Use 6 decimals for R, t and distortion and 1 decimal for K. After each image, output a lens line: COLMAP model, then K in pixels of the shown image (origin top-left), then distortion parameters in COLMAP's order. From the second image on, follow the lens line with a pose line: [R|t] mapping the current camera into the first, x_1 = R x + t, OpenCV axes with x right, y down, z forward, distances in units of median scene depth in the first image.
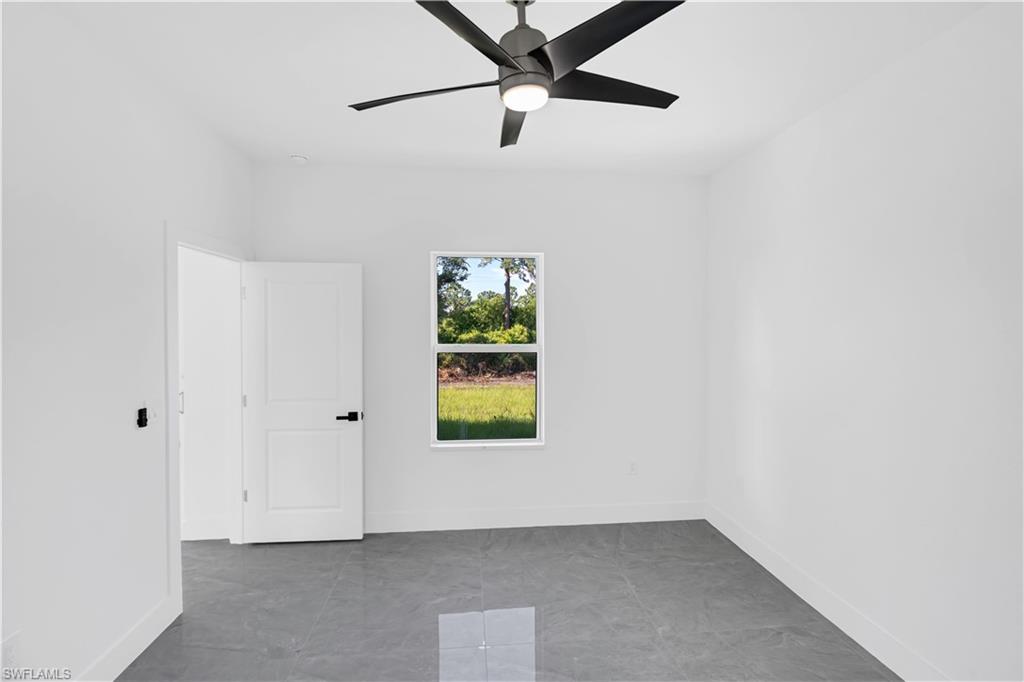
lens RADIAL K [[460.6, 0, 511.4], [0, 460.6, 337.2], [0, 0, 1]] dist [-0.011872, 0.004779]
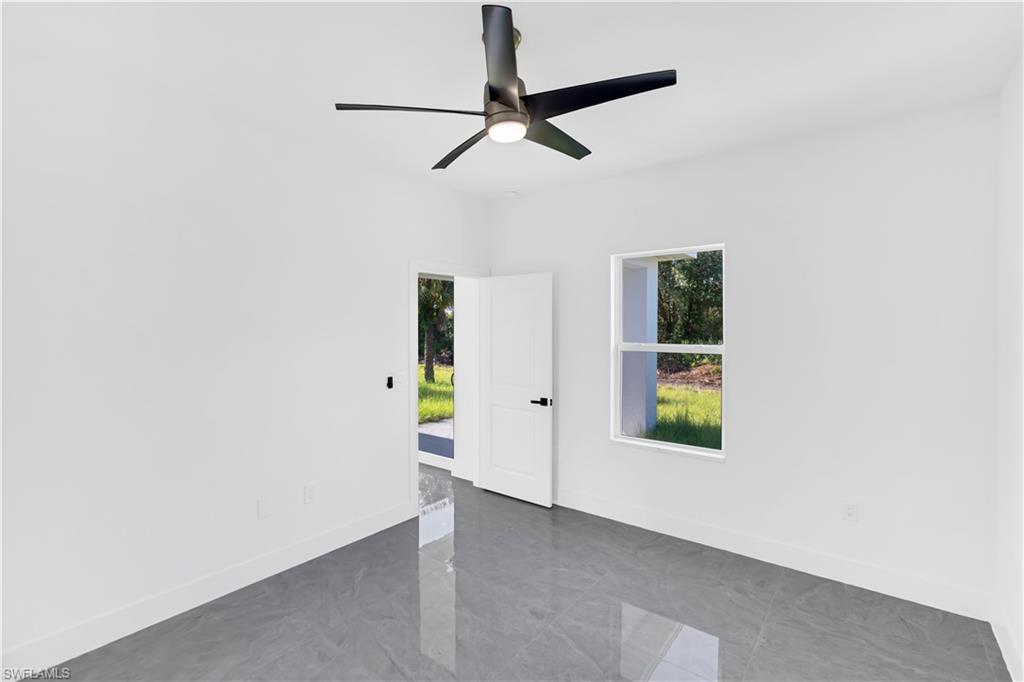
lens RADIAL K [[460.6, 0, 504.4], [0, 460.6, 335.6], [0, 0, 1]] dist [-0.011872, 0.004779]
pose [[0.729831, 0.013992, -0.683484, 0.394393], [-0.015953, 0.999867, 0.003435, -0.000620], [0.683441, 0.008397, 0.729957, 0.062360]]
